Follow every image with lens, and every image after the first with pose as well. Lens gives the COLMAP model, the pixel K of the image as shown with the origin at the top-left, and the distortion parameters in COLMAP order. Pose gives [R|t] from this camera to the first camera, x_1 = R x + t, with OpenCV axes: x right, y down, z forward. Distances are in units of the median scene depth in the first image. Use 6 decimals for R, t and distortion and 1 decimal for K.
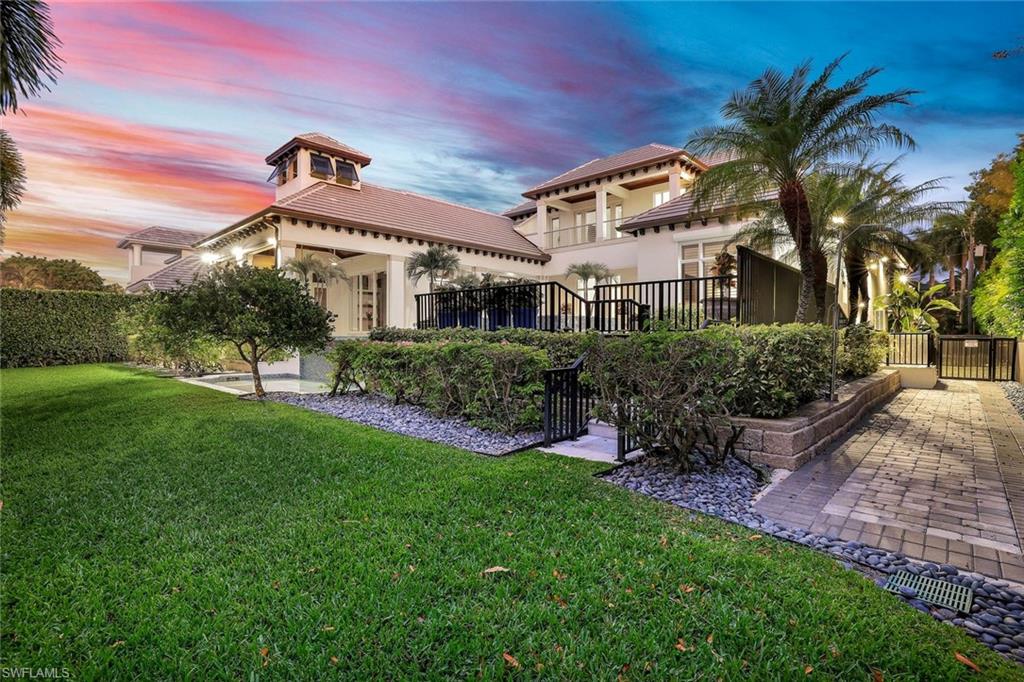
lens RADIAL K [[491.6, 0, 508.9], [0, 491.6, 345.6], [0, 0, 1]] dist [0.000088, 0.000197]
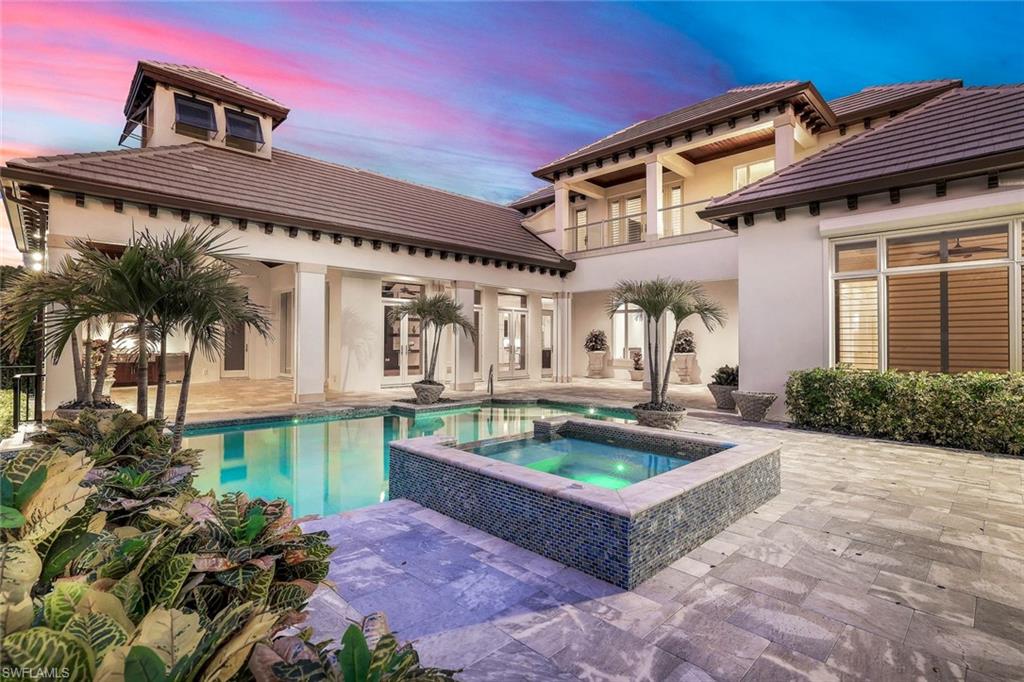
lens RADIAL K [[491.6, 0, 516.1], [0, 491.6, 338.0], [0, 0, 1]] dist [0.000088, 0.000197]
pose [[0.999602, 0.002716, -0.028080, 0.026300], [-0.003406, 0.999693, -0.024555, -0.070085], [0.028005, 0.024641, 0.999304, 0.365721]]
